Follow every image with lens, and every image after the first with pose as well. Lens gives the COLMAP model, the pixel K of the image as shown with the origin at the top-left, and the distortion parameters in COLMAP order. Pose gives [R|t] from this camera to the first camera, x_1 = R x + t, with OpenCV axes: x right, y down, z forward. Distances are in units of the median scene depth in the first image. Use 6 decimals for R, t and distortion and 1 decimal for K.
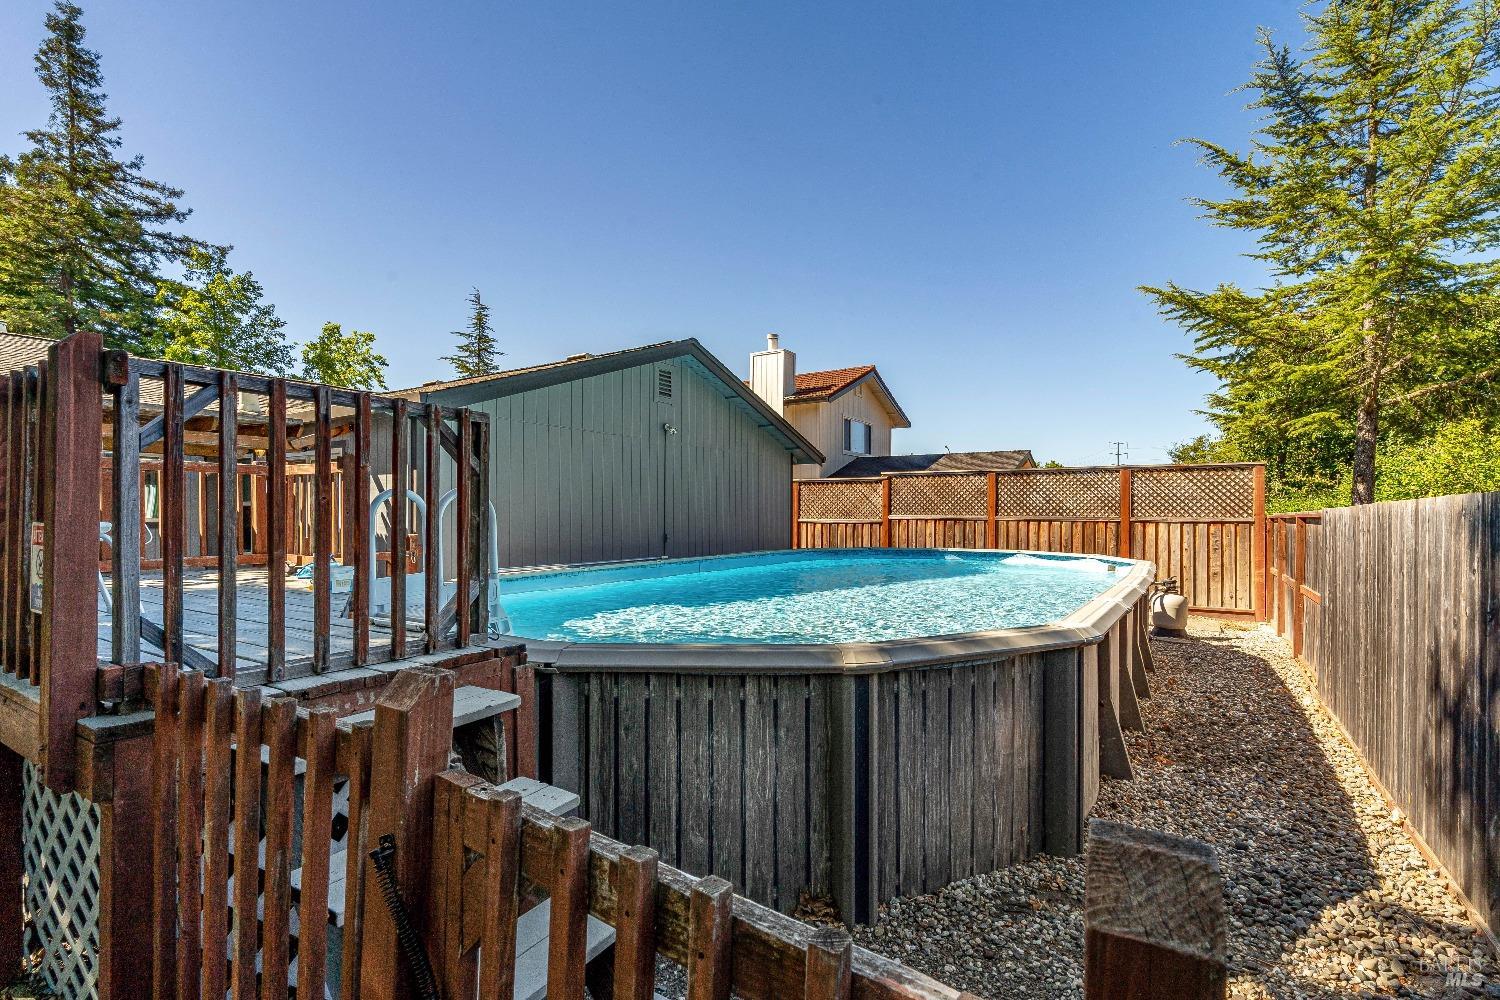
lens RADIAL K [[687.4, 0, 746.8], [0, 687.4, 512.4], [0, 0, 1]] dist [0.000437, -0.000748]
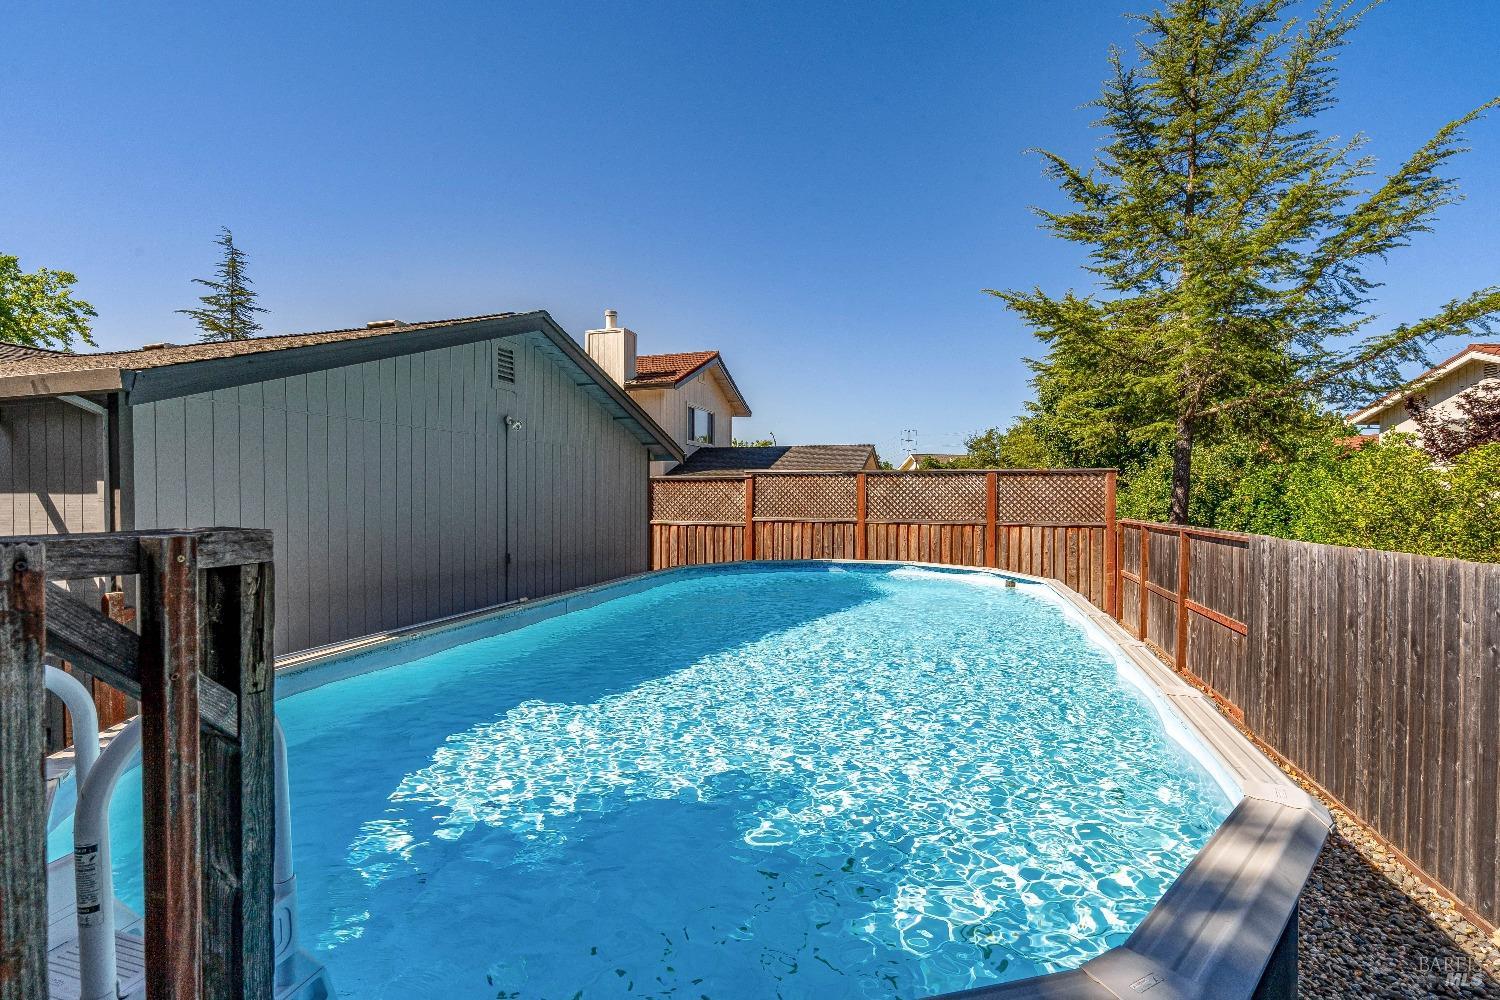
lens RADIAL K [[687.4, 0, 755.6], [0, 687.4, 505.9], [0, 0, 1]] dist [0.000437, -0.000748]
pose [[0.962020, -0.007021, 0.272889, -0.046515], [0.002066, 0.999828, 0.018442, -0.030599], [-0.272972, -0.017178, 0.961869, 0.120110]]
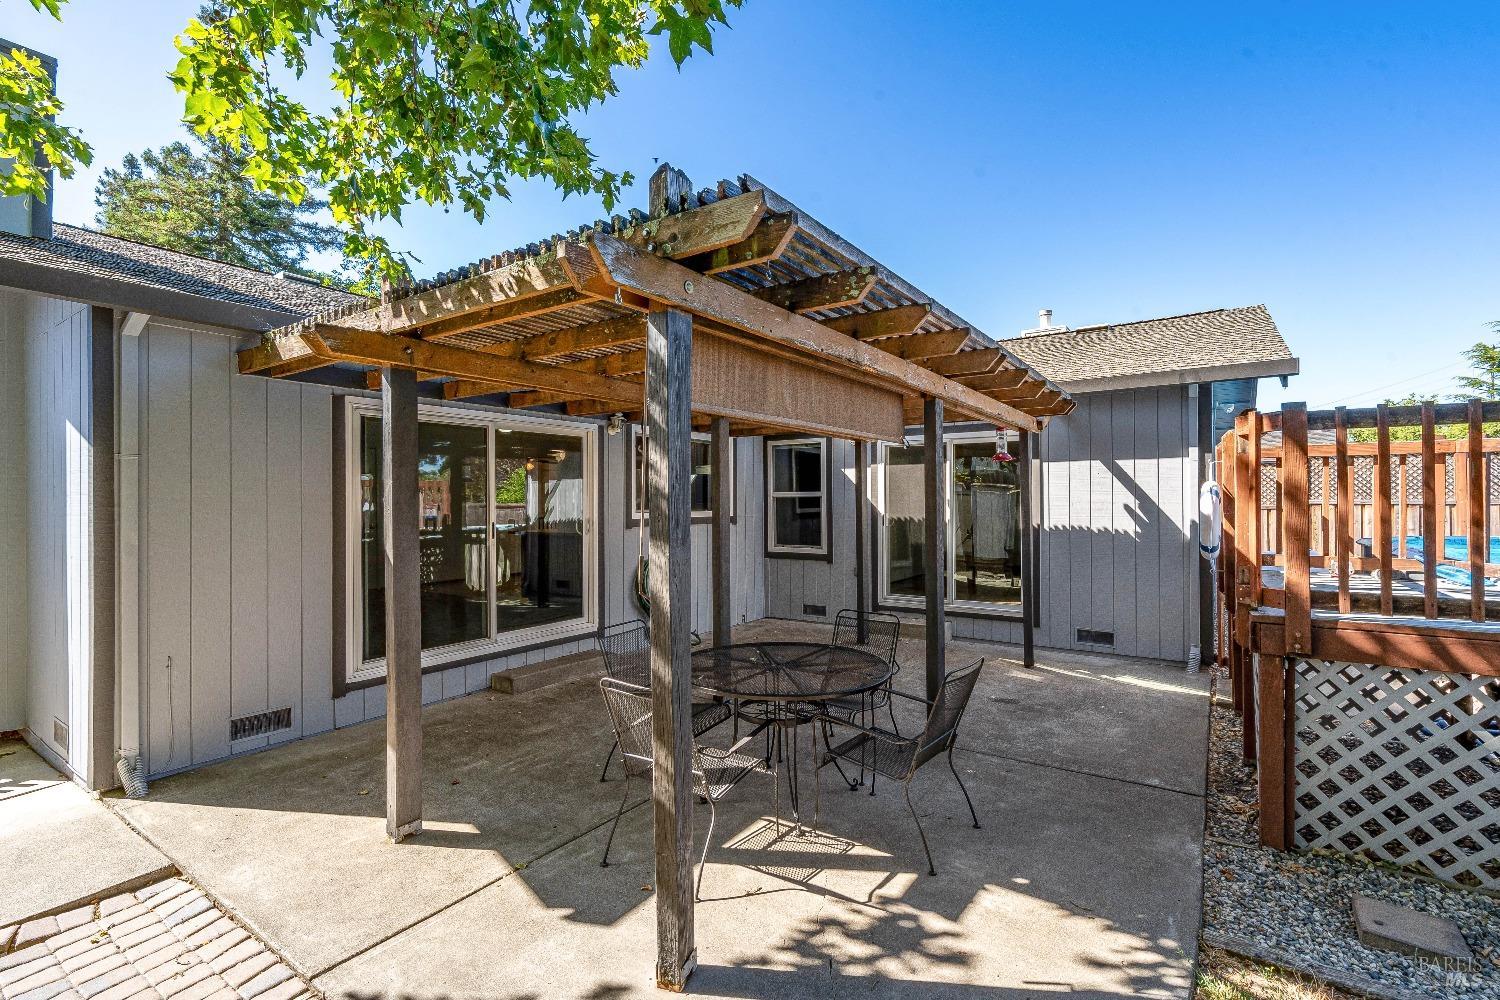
lens RADIAL K [[687.4, 0, 758.6], [0, 687.4, 494.0], [0, 0, 1]] dist [0.000437, -0.000748]
pose [[0.999168, -0.011383, -0.039172, -0.529163], [0.011058, 0.999903, -0.008505, -0.004947], [0.039265, 0.008065, 0.999196, 0.049058]]
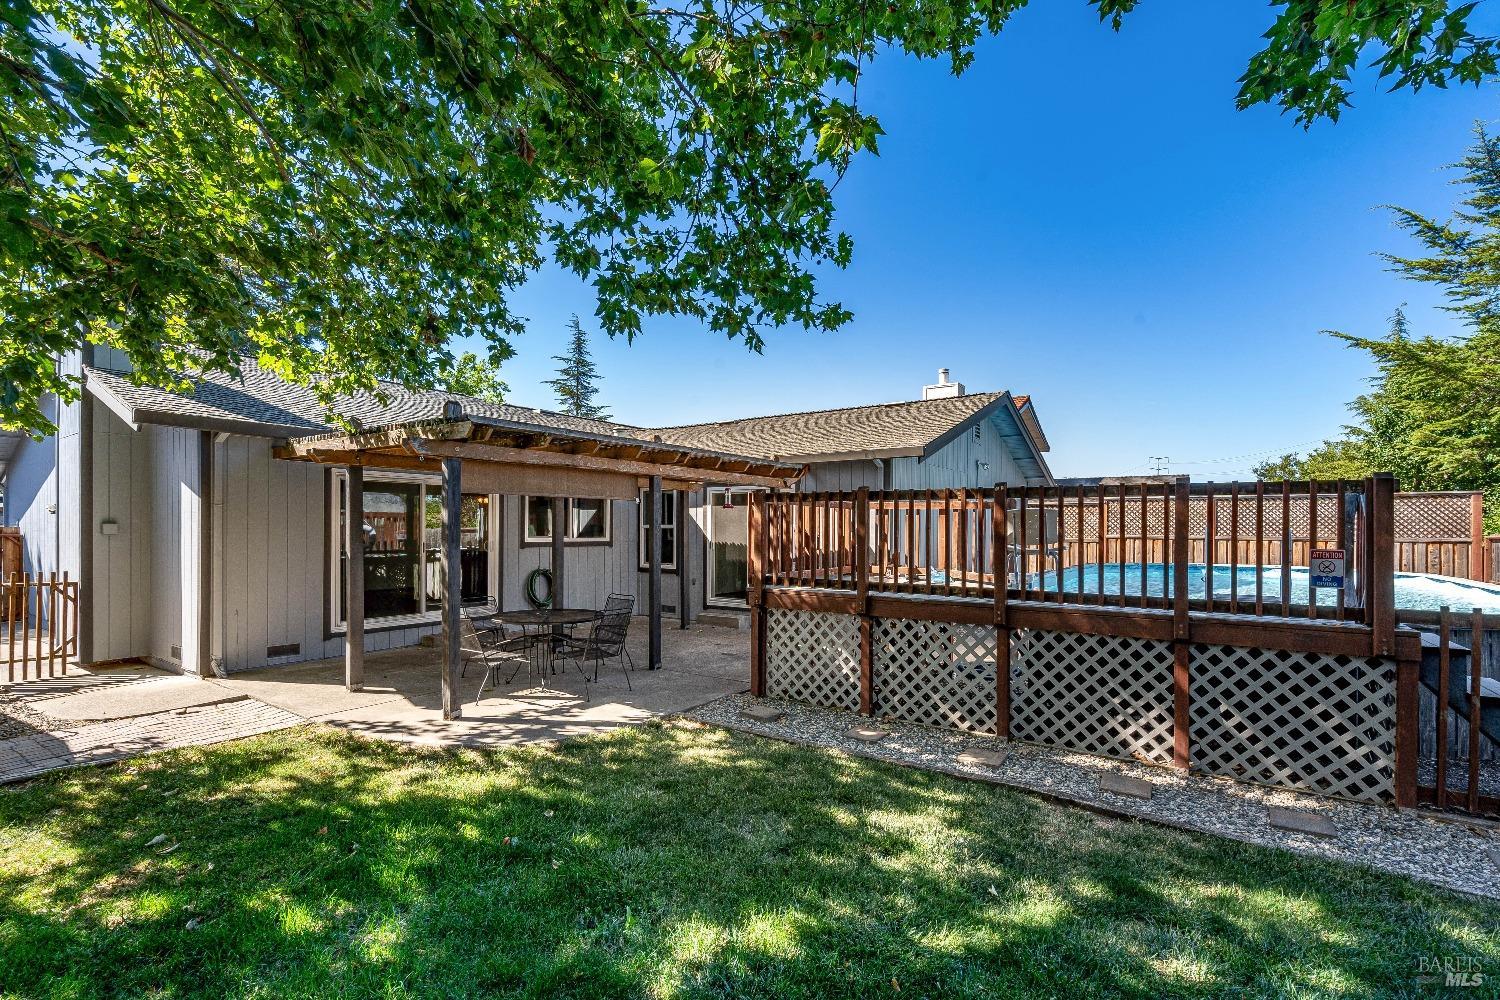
lens RADIAL K [[687.4, 0, 753.8], [0, 687.4, 528.6], [0, 0, 1]] dist [0.000437, -0.000748]
pose [[0.999369, 0.001644, -0.035471, -0.372455], [-0.001579, 0.999997, 0.001870, -0.007876], [0.035474, -0.001813, 0.999369, -0.181946]]
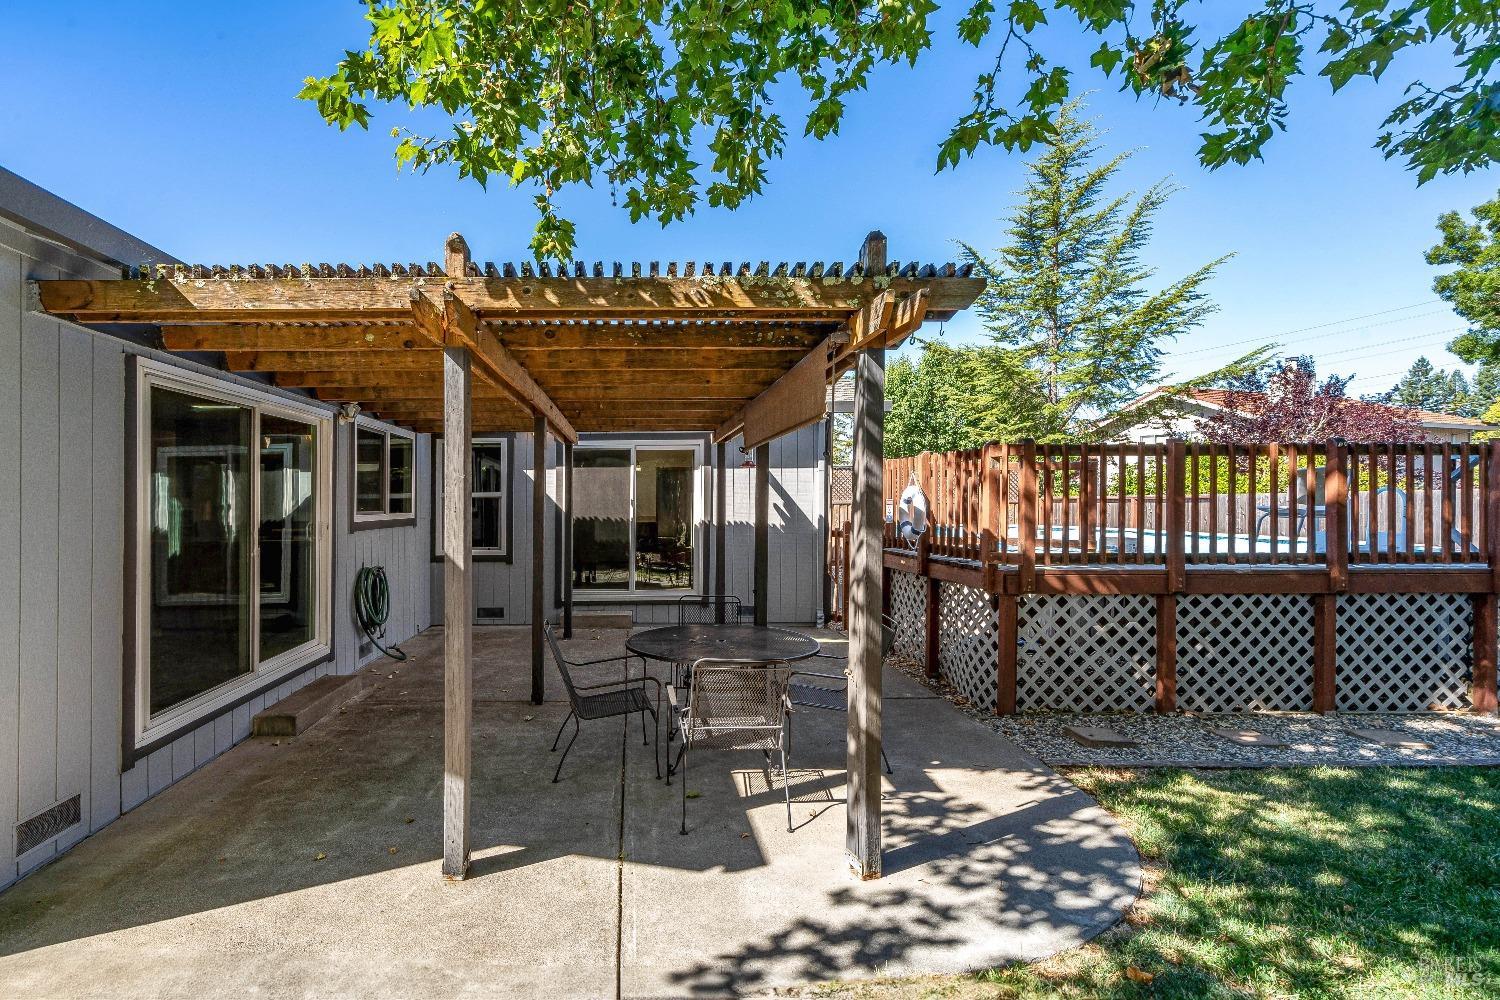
lens RADIAL K [[701.0, 0, 664.2], [0, 701.0, 506.0], [0, 0, 1]] dist [0.005789, -0.001312]
pose [[0.846957, -0.015459, 0.531436, -0.705347], [0.009817, 0.999861, 0.013440, -0.006017], [-0.531570, -0.006166, 0.846992, 0.063679]]
